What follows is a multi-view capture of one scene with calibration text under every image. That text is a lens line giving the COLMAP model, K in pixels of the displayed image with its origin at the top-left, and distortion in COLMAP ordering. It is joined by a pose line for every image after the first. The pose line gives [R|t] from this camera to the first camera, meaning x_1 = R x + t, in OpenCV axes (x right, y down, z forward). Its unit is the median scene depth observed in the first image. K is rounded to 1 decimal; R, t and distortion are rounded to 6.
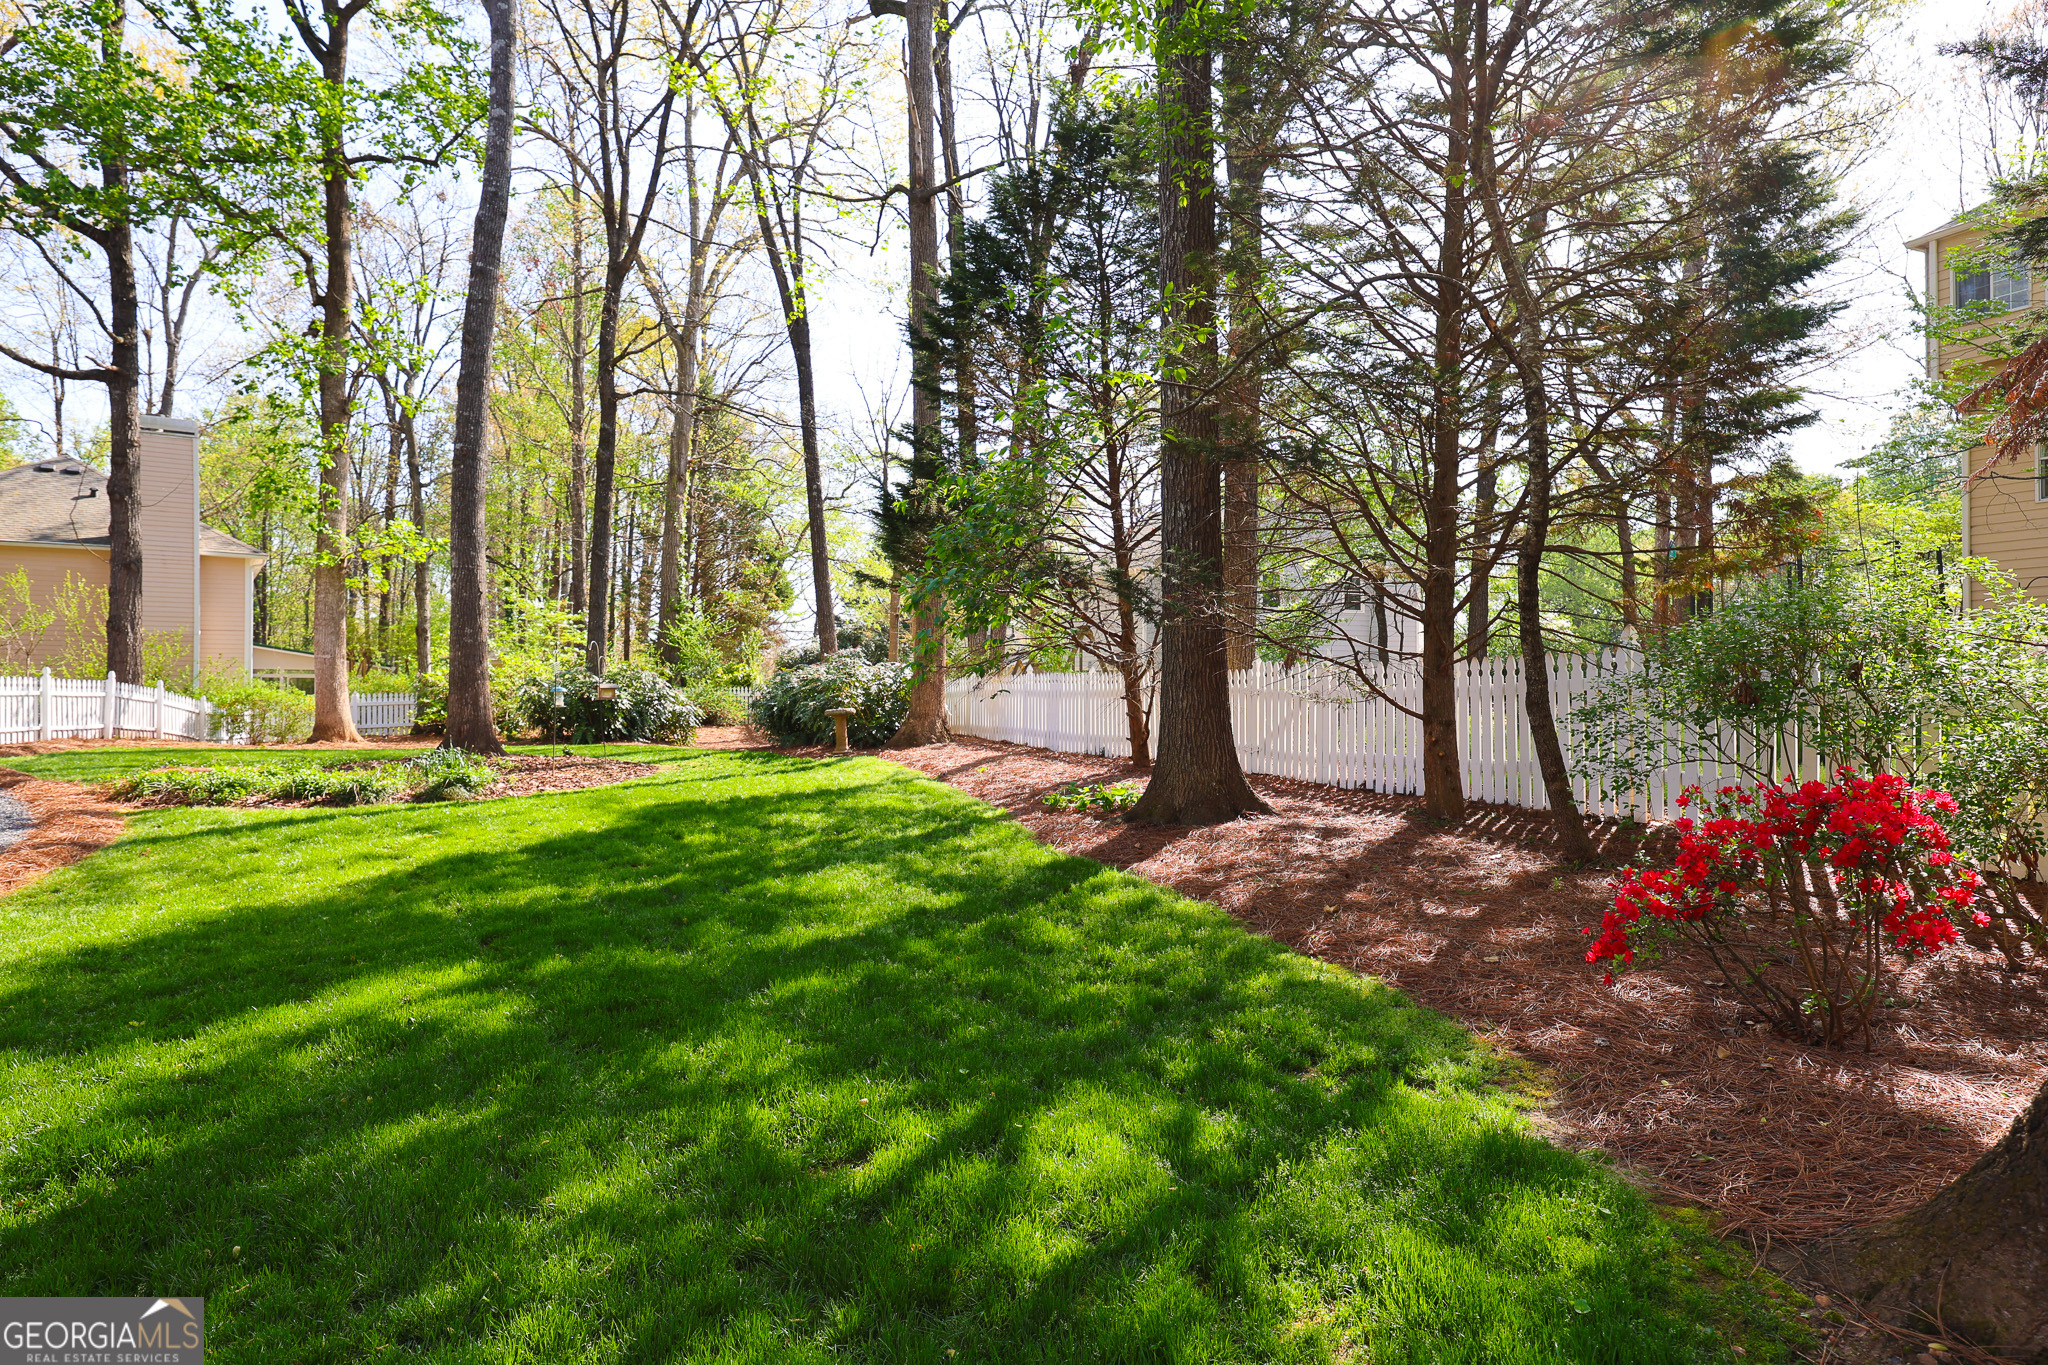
lens RADIAL K [[1161.4, 0, 1014.3], [0, 1161.4, 683.4], [0, 0, 1]] dist [-0.001553, 0.001919]
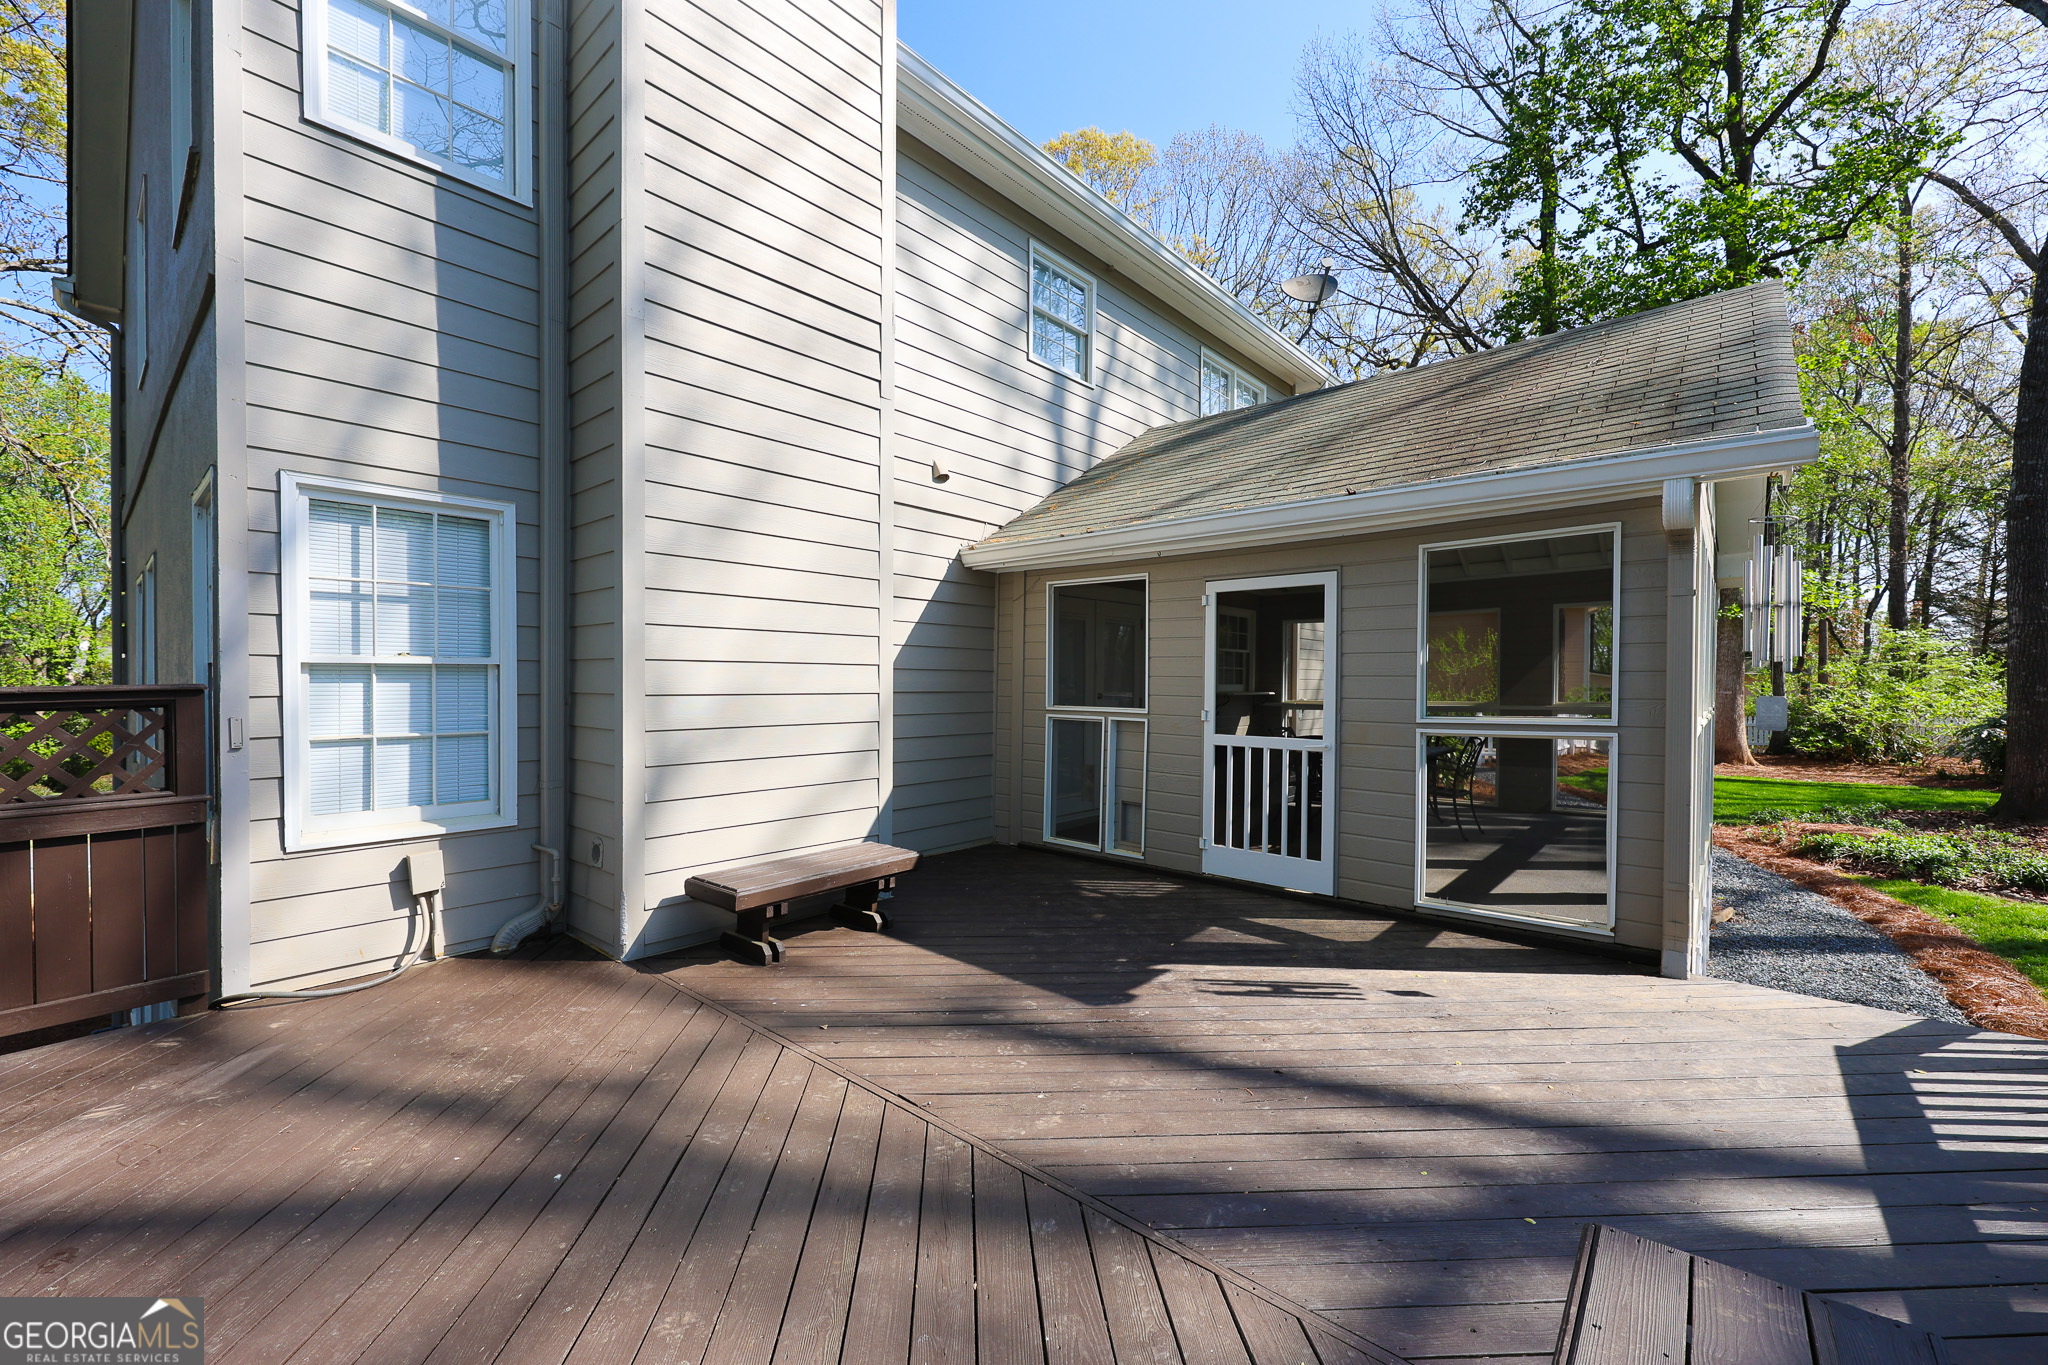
lens RADIAL K [[823.3, 0, 1013.3], [0, 823.3, 695.1], [0, 0, 1]] dist [0.000092, 0.000369]
pose [[0.479750, 0.023656, -0.877086, -0.212214], [-0.003252, 0.999678, 0.025184, -0.041149], [0.877399, -0.009230, 0.479672, -0.058317]]
